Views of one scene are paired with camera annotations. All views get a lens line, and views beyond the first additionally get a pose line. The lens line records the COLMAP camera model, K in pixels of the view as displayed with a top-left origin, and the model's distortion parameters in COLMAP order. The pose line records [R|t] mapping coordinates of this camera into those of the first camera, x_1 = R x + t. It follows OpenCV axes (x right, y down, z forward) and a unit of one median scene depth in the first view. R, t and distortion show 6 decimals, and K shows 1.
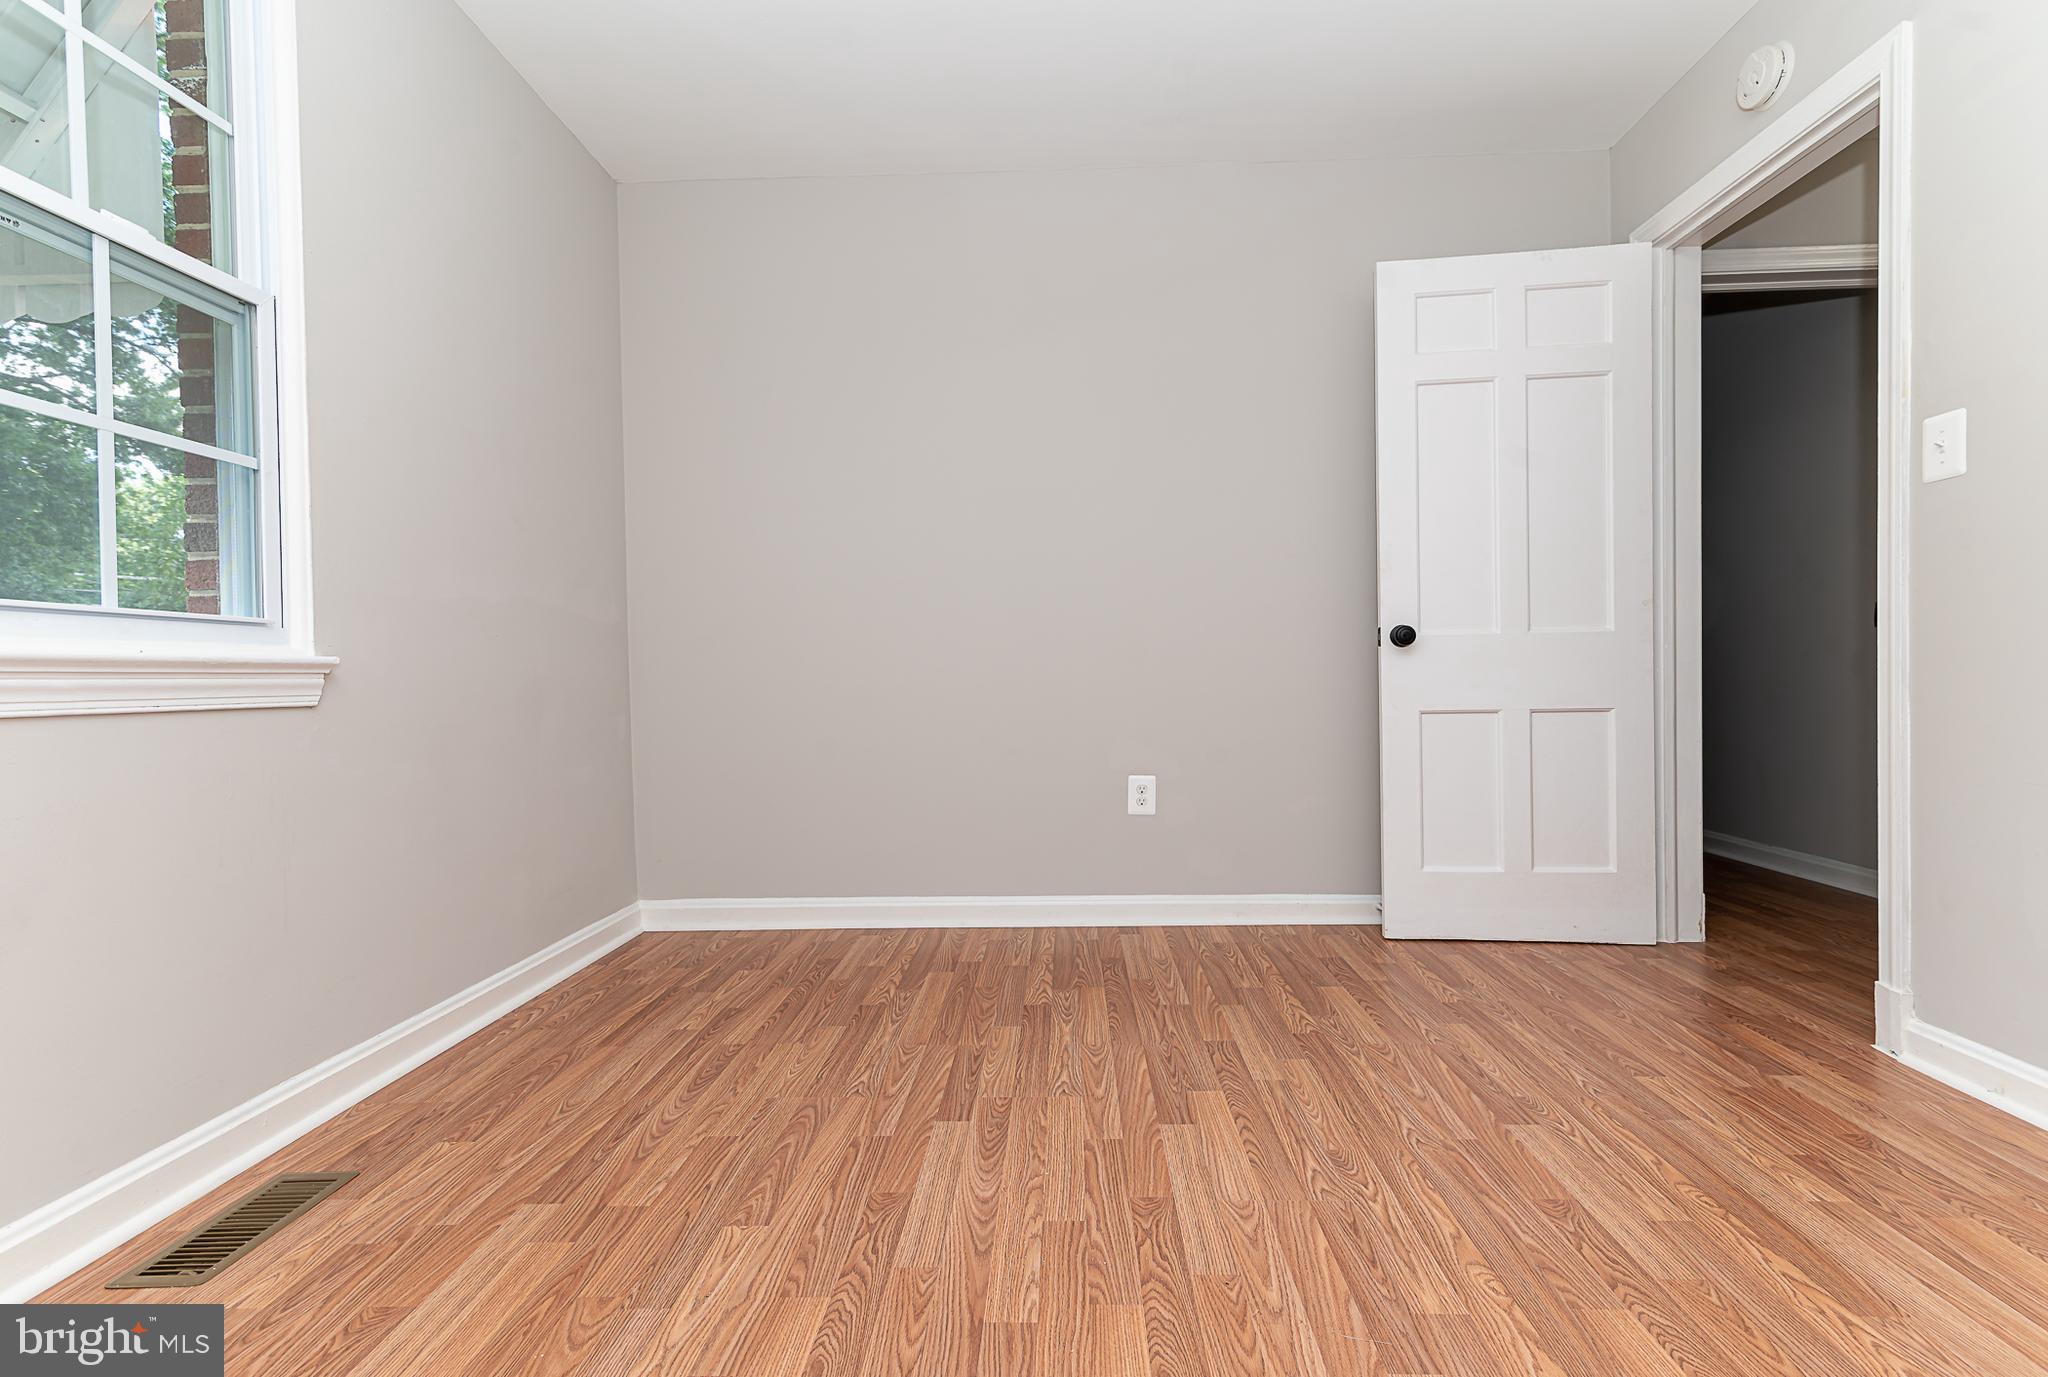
lens RADIAL K [[844.1, 0, 1024.0], [0, 844.1, 688.5], [0, 0, 1]] dist [-0.000648, -0.000148]
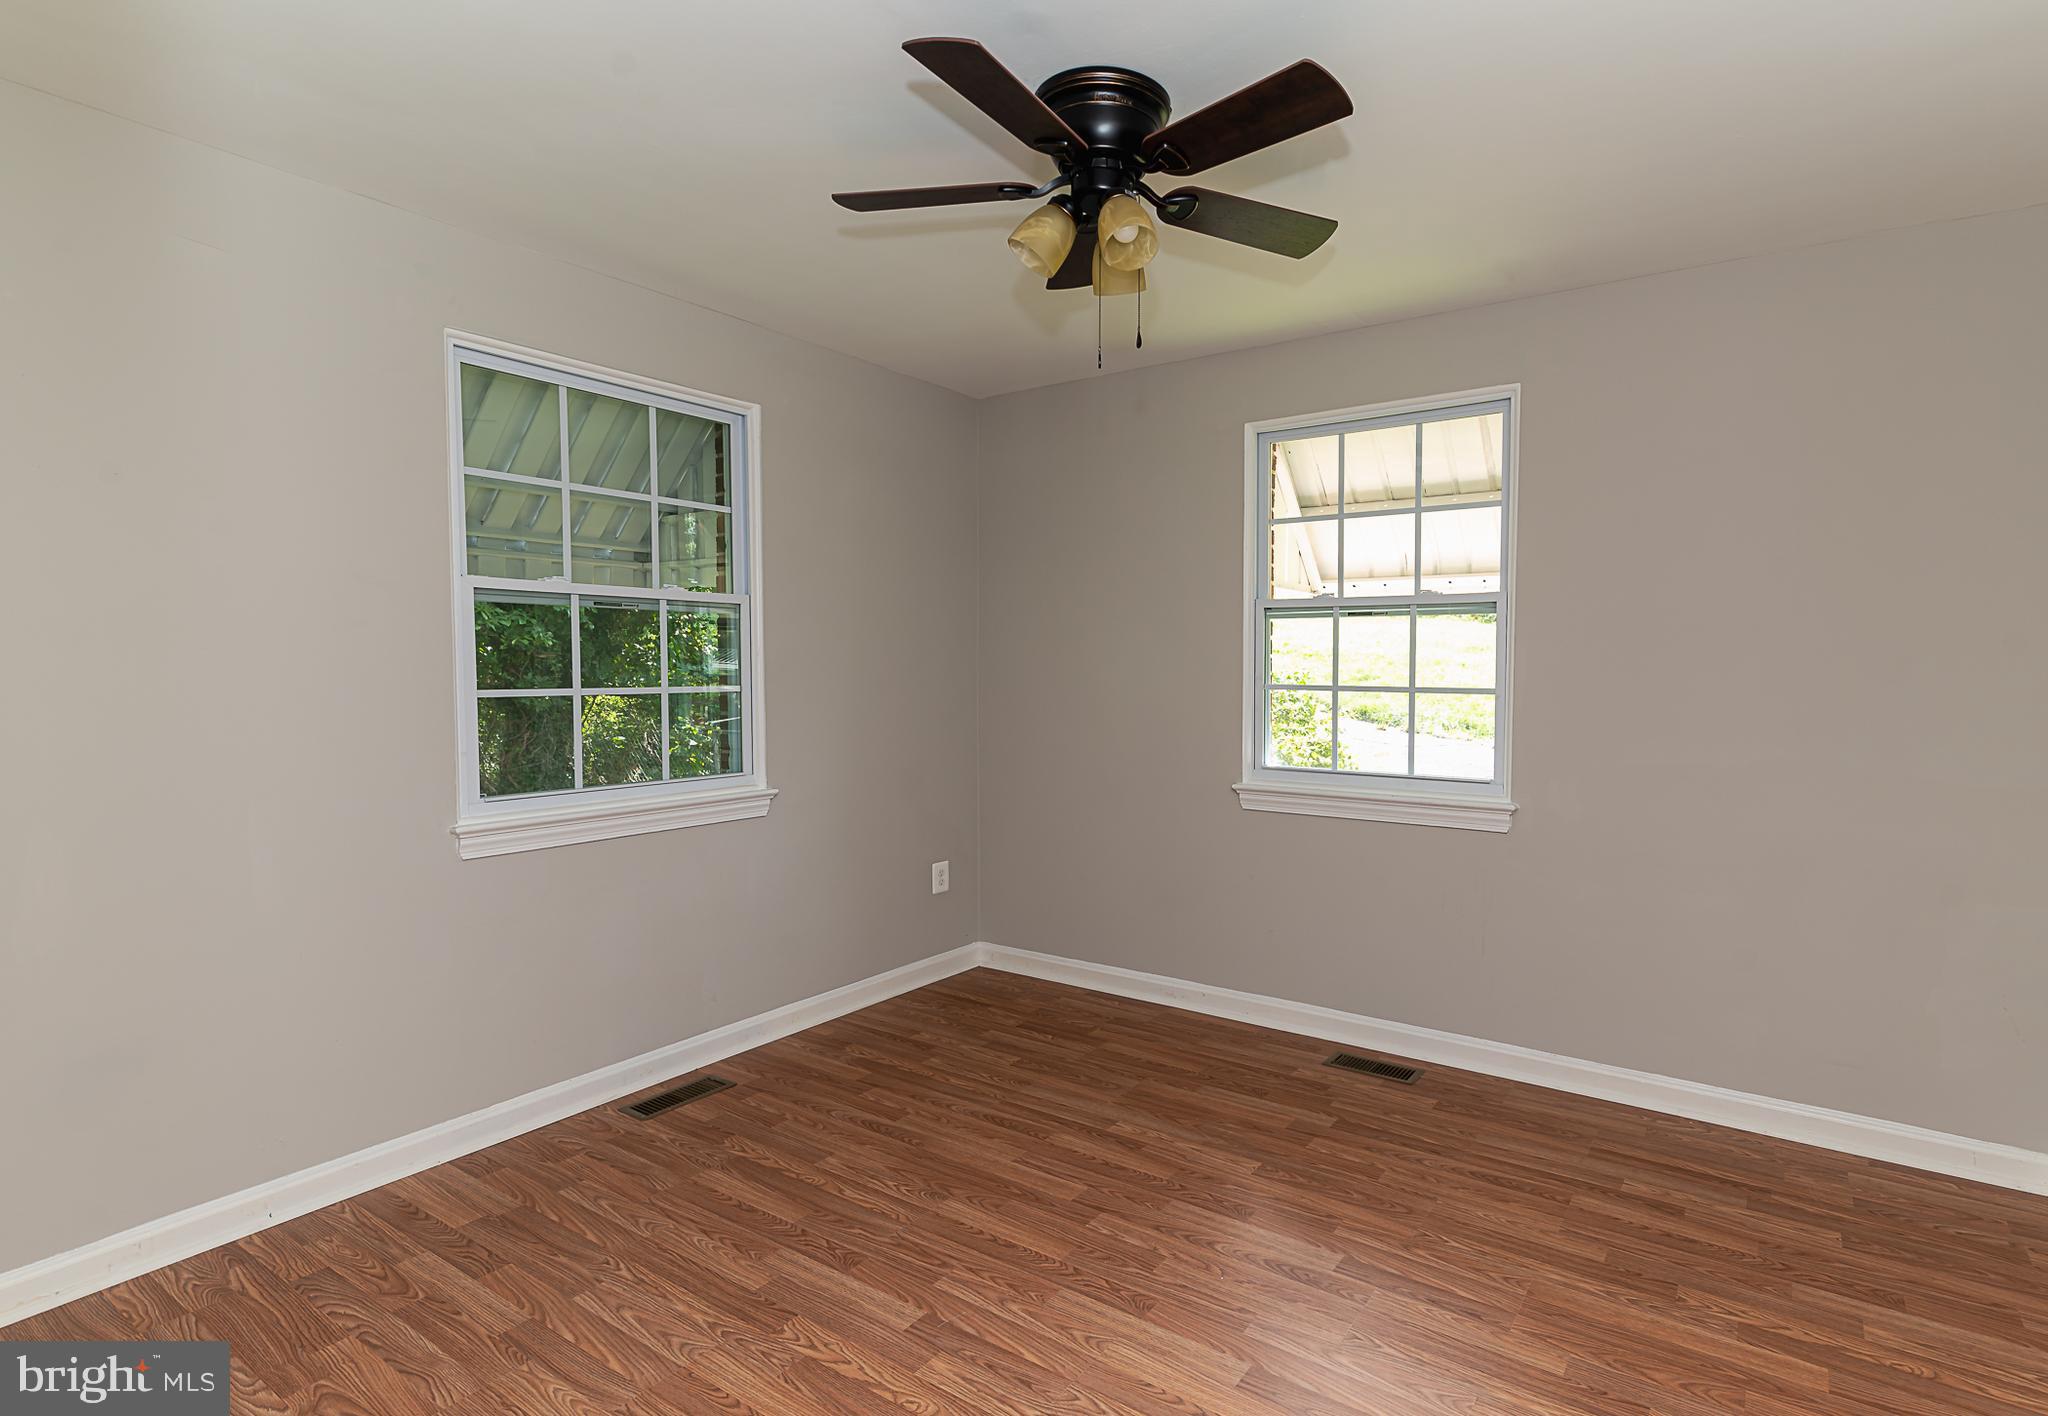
lens RADIAL K [[1025.1, 0, 1024.0], [0, 1025.1, 708.0], [0, 0, 1]] dist [-0.001823, -0.000719]
pose [[-0.552934, 0.051921, -0.831606, 0.757882], [-0.003720, 0.997893, 0.064776, -0.170376], [0.833216, 0.038911, -0.551576, 0.883763]]
